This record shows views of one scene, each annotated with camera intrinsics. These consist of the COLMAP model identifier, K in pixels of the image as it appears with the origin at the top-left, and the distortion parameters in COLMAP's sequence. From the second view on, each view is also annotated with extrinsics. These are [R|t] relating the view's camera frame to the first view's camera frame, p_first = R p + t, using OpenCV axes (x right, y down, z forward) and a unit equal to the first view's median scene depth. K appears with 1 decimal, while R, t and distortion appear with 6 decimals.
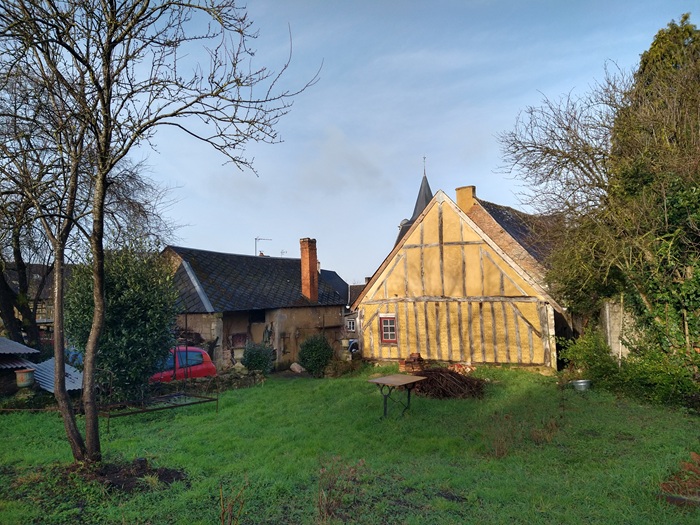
lens RADIAL K [[508.5, 0, 350.0], [0, 508.5, 262.5], [0, 0, 1]] dist [0.129308, -0.167611]
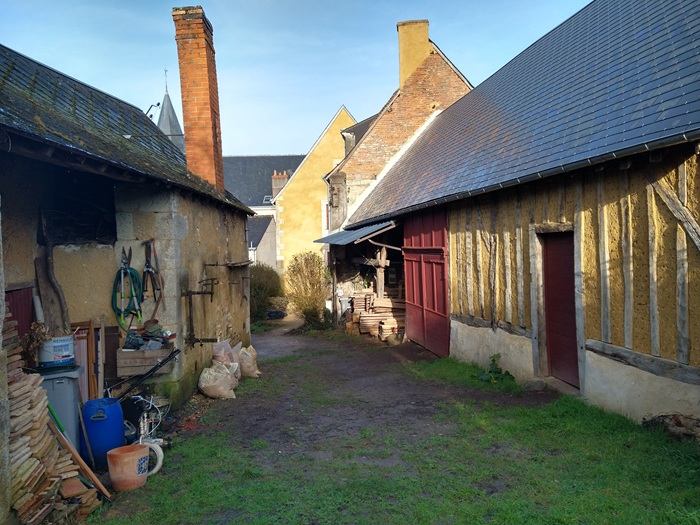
lens RADIAL K [[508.5, 0, 350.0], [0, 508.5, 262.5], [0, 0, 1]] dist [0.129308, -0.167611]
pose [[0.854927, -0.028324, 0.517975, -0.236439], [-0.018210, 0.996254, 0.084533, 0.118771], [-0.518429, -0.081702, 0.851209, 0.812289]]
